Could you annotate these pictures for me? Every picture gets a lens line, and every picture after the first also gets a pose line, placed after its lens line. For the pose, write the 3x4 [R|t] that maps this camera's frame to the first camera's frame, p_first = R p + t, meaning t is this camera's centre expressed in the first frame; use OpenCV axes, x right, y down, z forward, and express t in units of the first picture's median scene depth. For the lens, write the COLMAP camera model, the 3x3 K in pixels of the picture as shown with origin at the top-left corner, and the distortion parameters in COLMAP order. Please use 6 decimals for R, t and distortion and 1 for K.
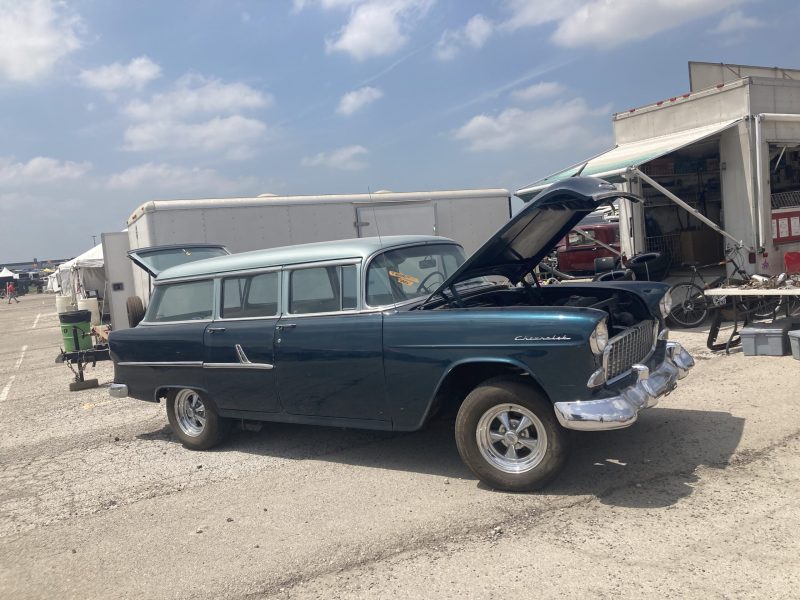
lens RADIAL K [[640.2, 0, 400.0], [0, 640.2, 300.0], [0, 0, 1]] dist [-0.037339, 0.008922]
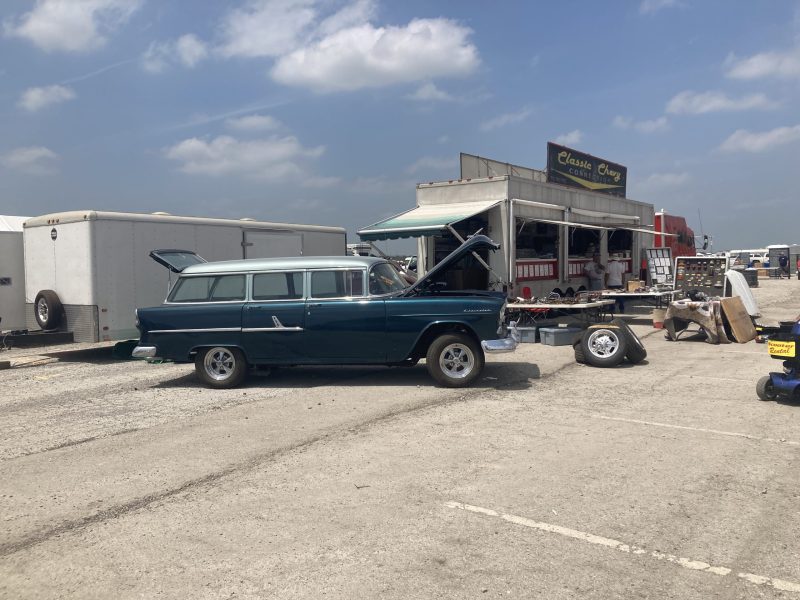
lens RADIAL K [[640.2, 0, 400.0], [0, 640.2, 300.0], [0, 0, 1]] dist [-0.037339, 0.008922]
pose [[0.900674, 0.055227, 0.430971, -0.500544], [-0.034112, 0.997815, -0.056575, 0.082792], [-0.433154, 0.036255, 0.900591, -0.435163]]
